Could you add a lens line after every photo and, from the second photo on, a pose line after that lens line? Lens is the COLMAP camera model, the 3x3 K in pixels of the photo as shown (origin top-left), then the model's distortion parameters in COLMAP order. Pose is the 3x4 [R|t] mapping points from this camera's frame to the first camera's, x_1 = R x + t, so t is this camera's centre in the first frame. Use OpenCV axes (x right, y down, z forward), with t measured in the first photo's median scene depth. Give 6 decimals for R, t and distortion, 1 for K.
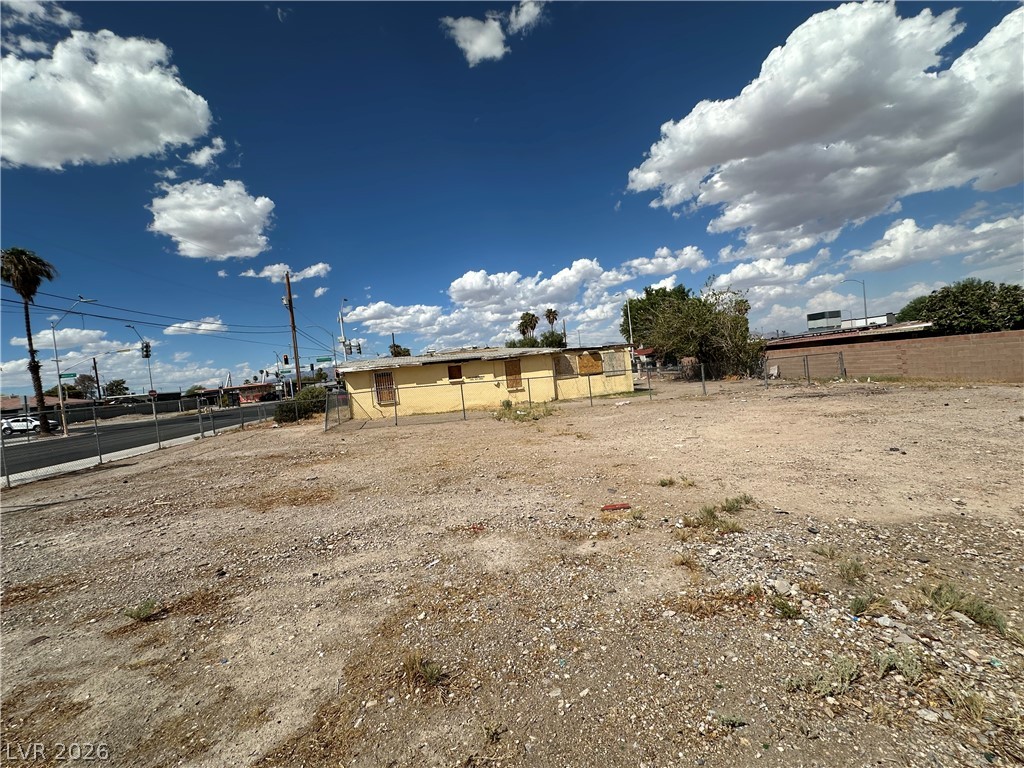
lens RADIAL K [[466.8, 0, 512.0], [0, 466.8, 384.0], [0, 0, 1]] dist [-0.000437, -0.001169]
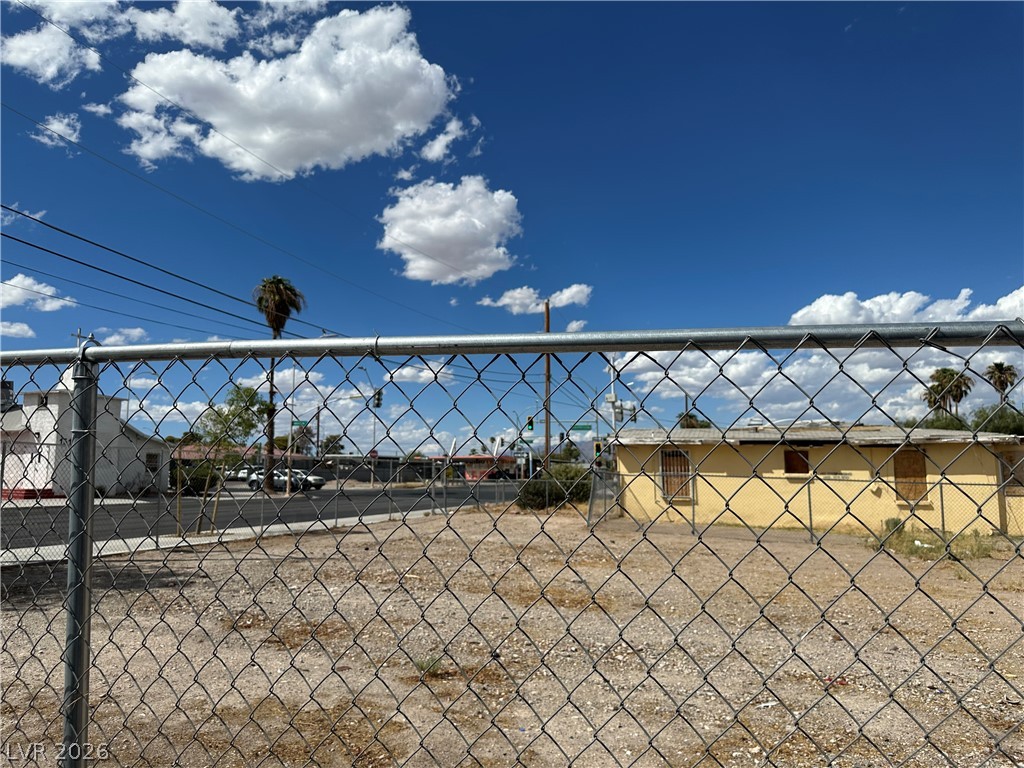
lens RADIAL K [[695.9, 0, 512.0], [0, 695.9, 384.0], [0, 0, 1]] dist [0.034248, -0.051408]
pose [[0.866225, 0.045771, -0.497554, 0.002925], [-0.100215, 0.991476, -0.083263, -0.023715], [0.489501, 0.121987, 0.863428, 0.099633]]
